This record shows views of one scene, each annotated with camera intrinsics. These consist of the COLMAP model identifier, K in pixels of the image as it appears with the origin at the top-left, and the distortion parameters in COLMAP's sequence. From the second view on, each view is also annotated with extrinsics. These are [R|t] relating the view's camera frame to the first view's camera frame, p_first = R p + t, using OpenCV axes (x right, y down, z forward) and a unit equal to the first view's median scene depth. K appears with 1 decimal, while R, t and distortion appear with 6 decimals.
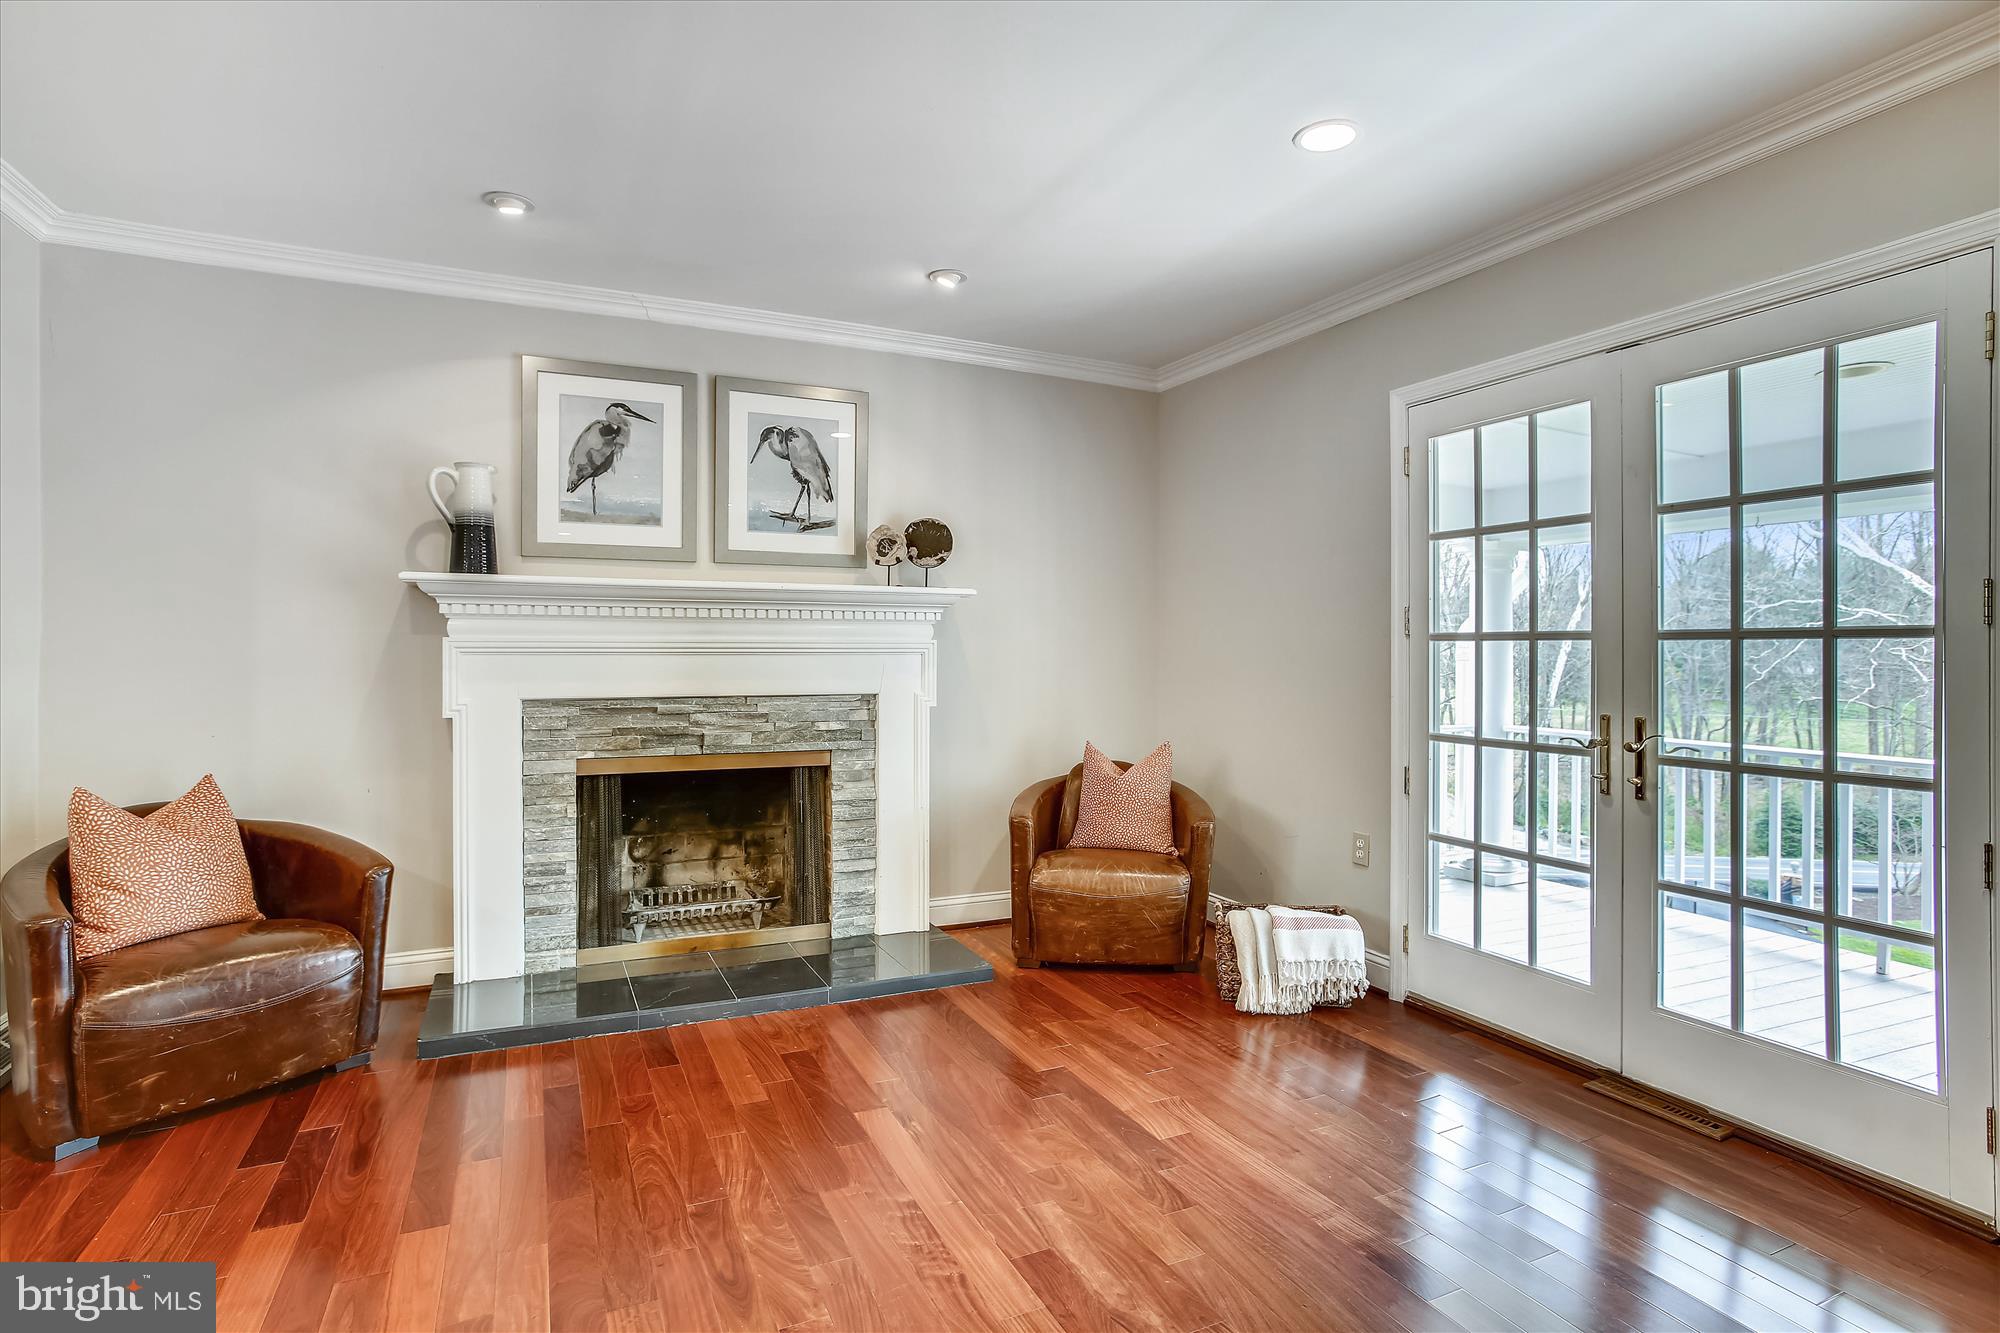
lens RADIAL K [[1035.5, 0, 995.1], [0, 1035.5, 665.2], [0, 0, 1]] dist [-0.045262, -0.000503]
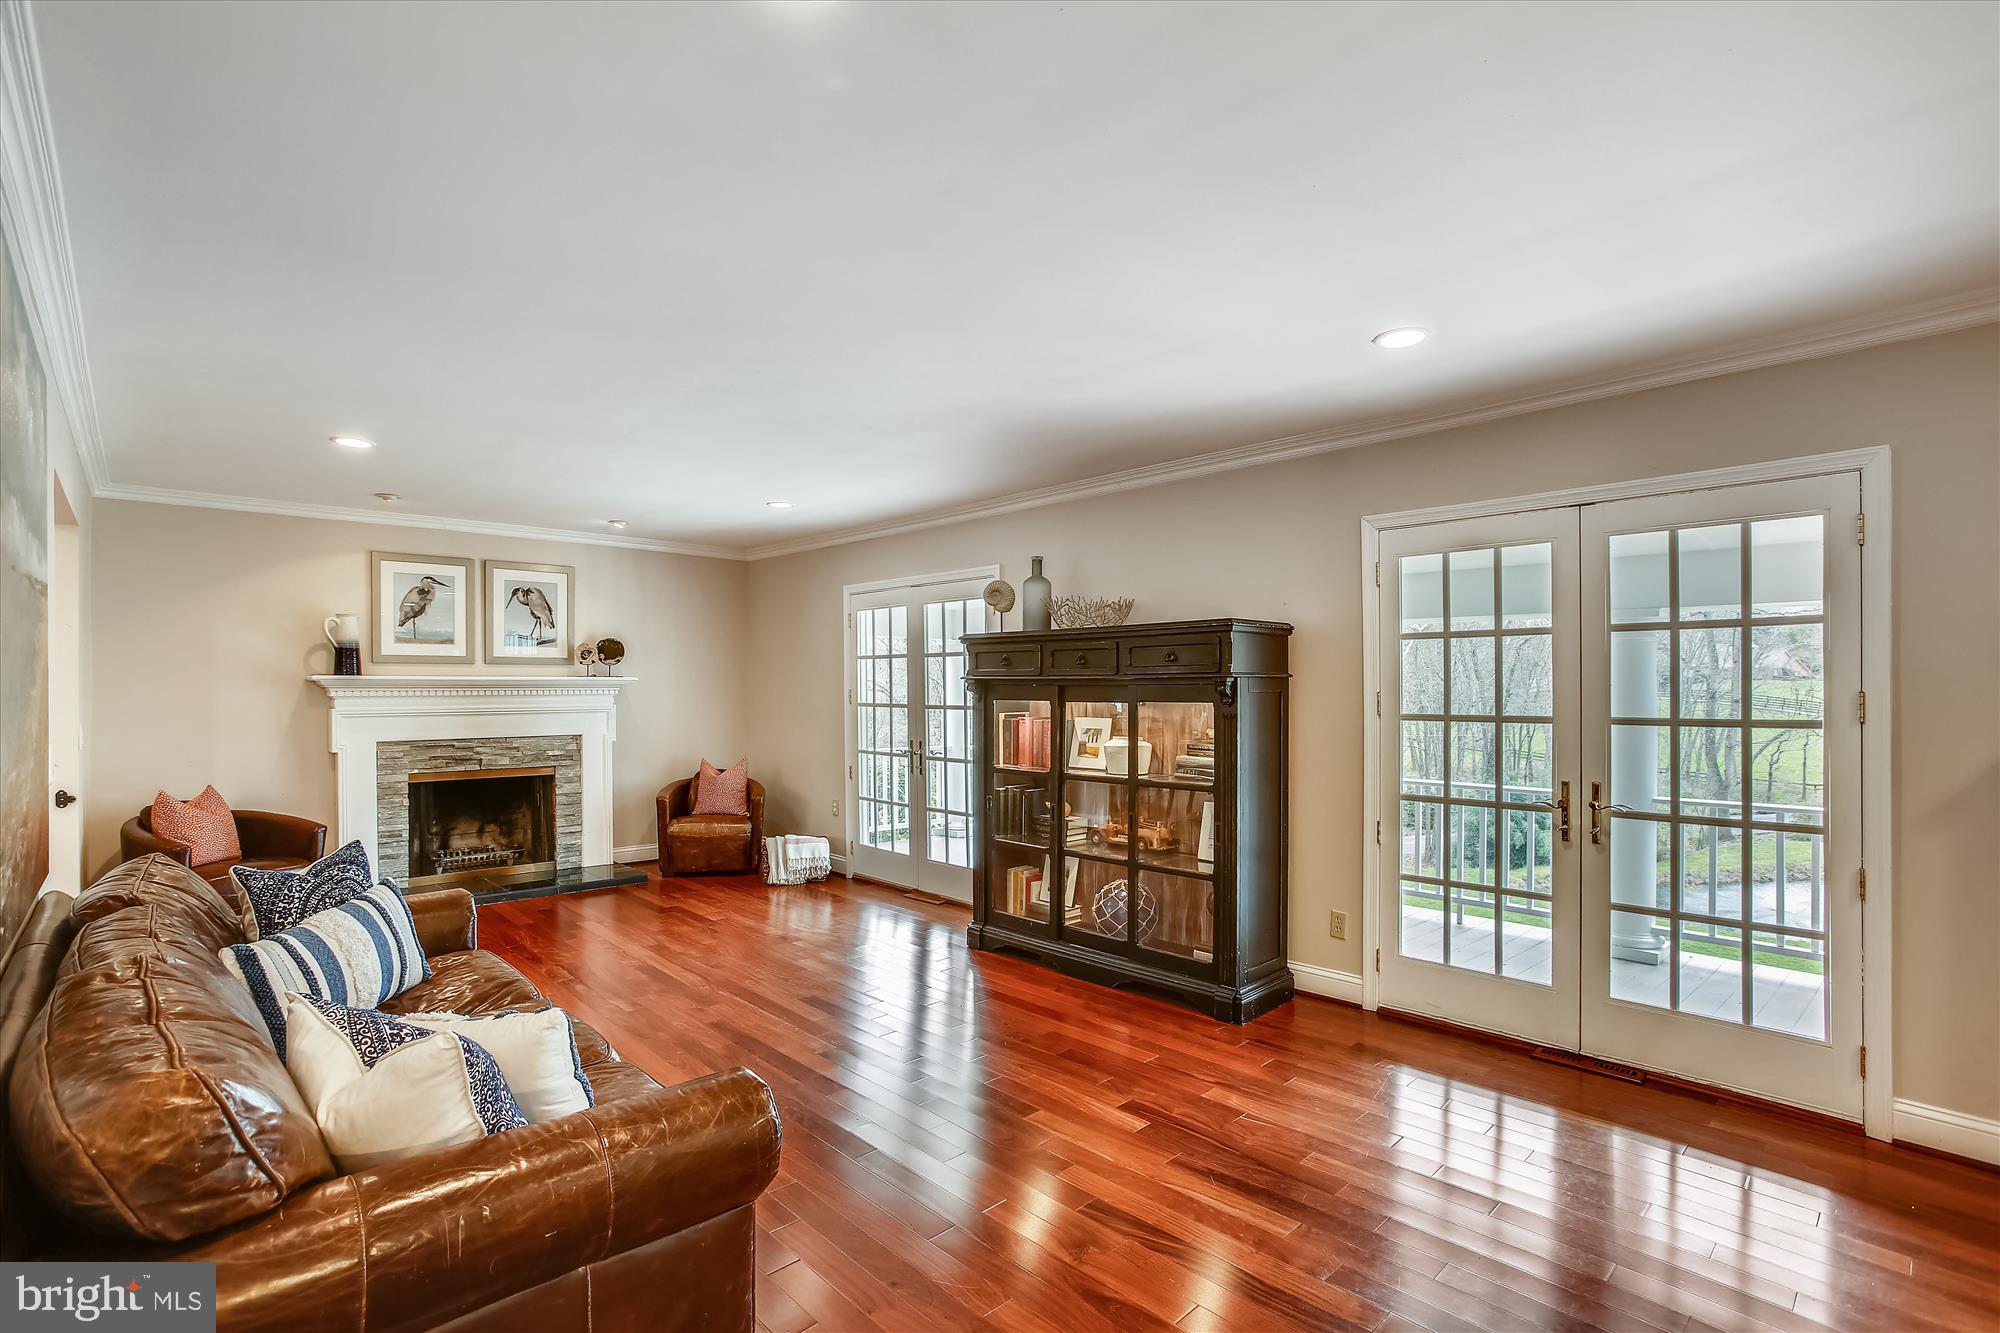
lens RADIAL K [[961.0, 0, 973.5], [0, 961.0, 696.2], [0, 0, 1]] dist [-0.029213, 0.000142]
pose [[0.957713, -0.007153, 0.287636, 0.068207], [0.007379, 0.999973, 0.000298, -0.038494], [-0.287630, 0.001837, 0.957740, -0.874813]]
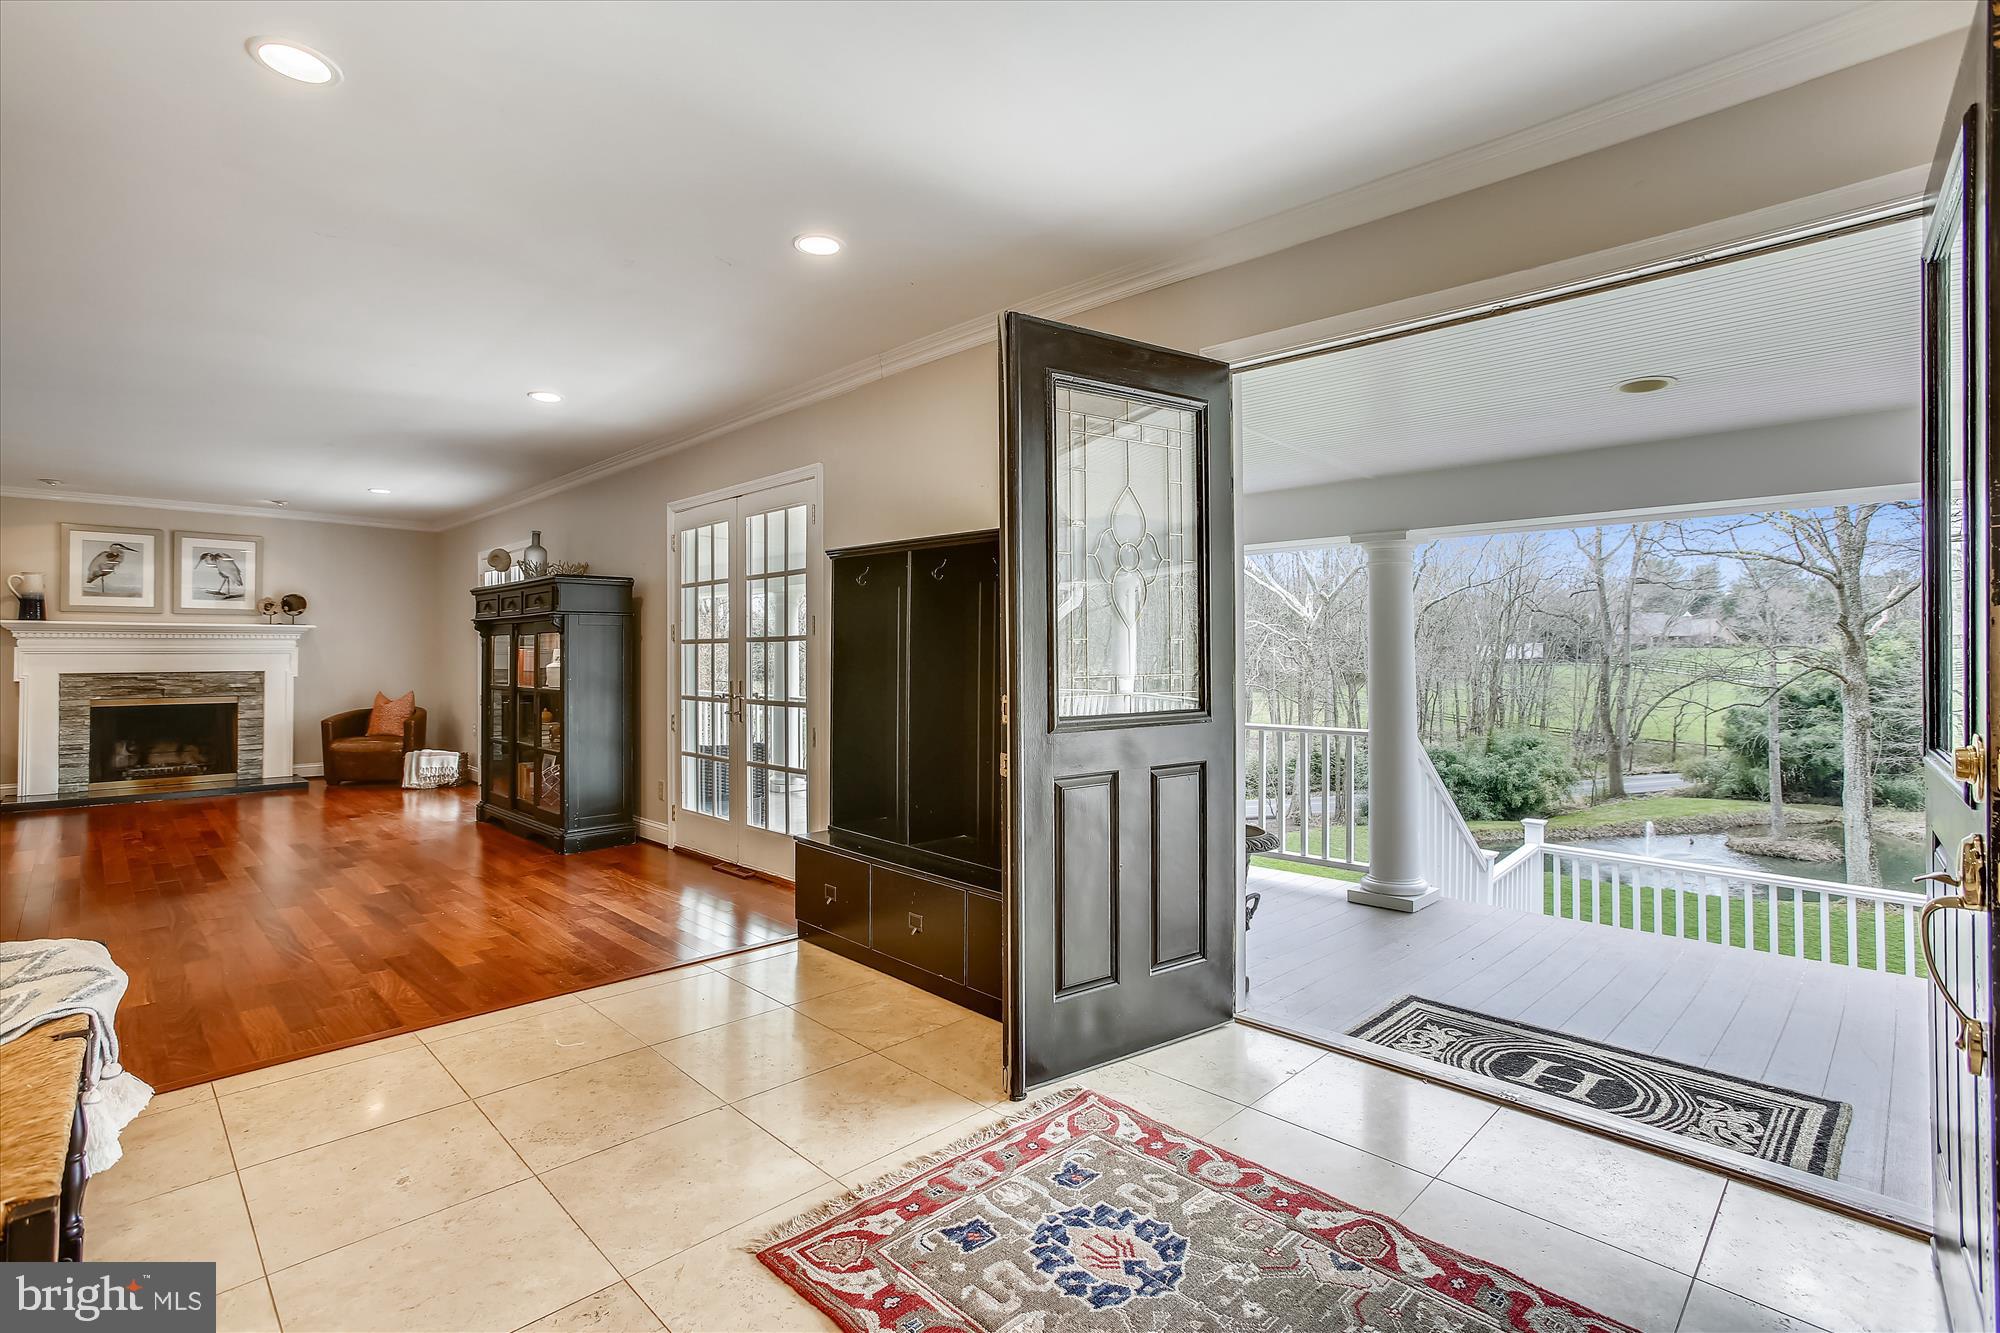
lens RADIAL K [[926.5, 0, 996.2], [0, 926.5, 647.6], [0, 0, 1]] dist [-0.002351, 0.001346]
pose [[0.946043, -0.002274, 0.324033, 0.804015], [0.008436, 0.999809, -0.017611, 0.026507], [-0.323931, 0.019394, 0.945882, -1.550891]]
